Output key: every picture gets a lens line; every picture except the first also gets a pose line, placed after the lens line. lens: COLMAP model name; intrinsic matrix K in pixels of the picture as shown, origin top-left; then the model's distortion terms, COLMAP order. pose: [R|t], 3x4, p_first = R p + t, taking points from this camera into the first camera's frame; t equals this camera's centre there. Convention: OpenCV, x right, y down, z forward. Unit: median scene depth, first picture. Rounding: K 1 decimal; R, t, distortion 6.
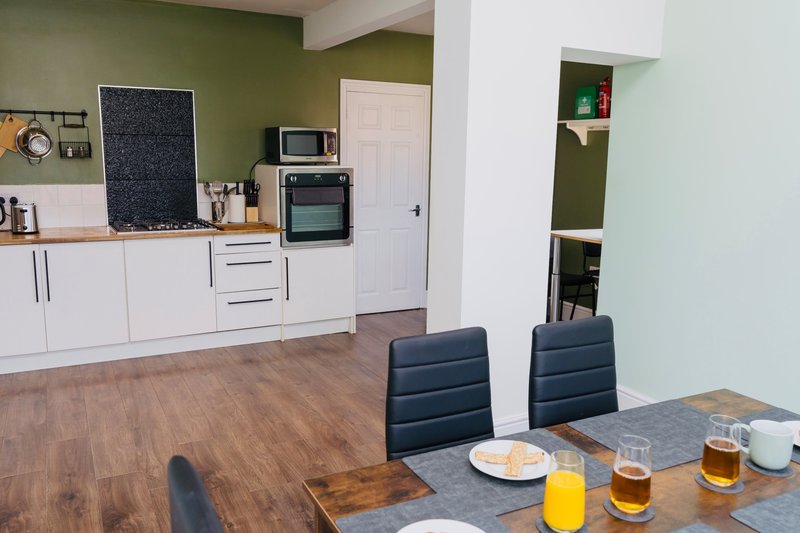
lens RADIAL K [[649.7, 0, 400.0], [0, 649.7, 266.5], [0, 0, 1]] dist [0.000185, 0.004888]
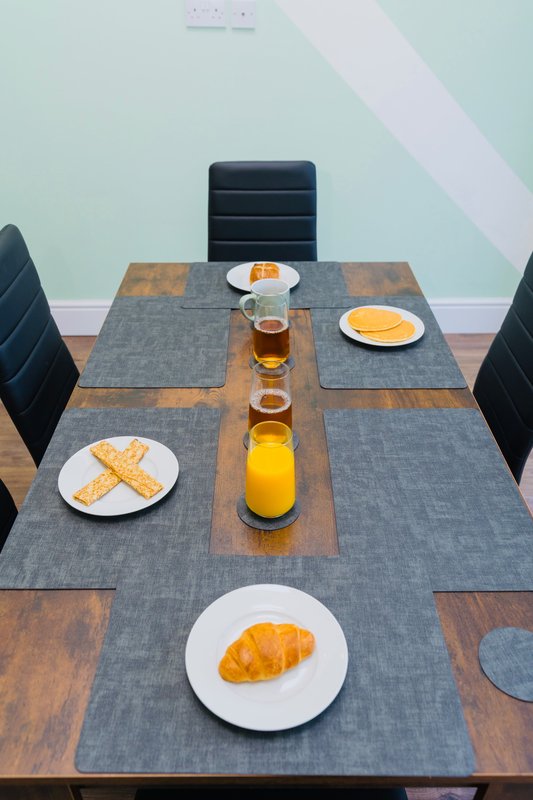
lens RADIAL K [[649.7, 0, 266.5], [0, 649.7, 400.0], [0, 0, 1]] dist [0.000185, 0.004888]
pose [[0.453445, -0.506465, 0.733404, -0.423876], [0.158278, 0.855540, 0.492950, -0.157825], [-0.877118, -0.107444, 0.468102, 1.047844]]
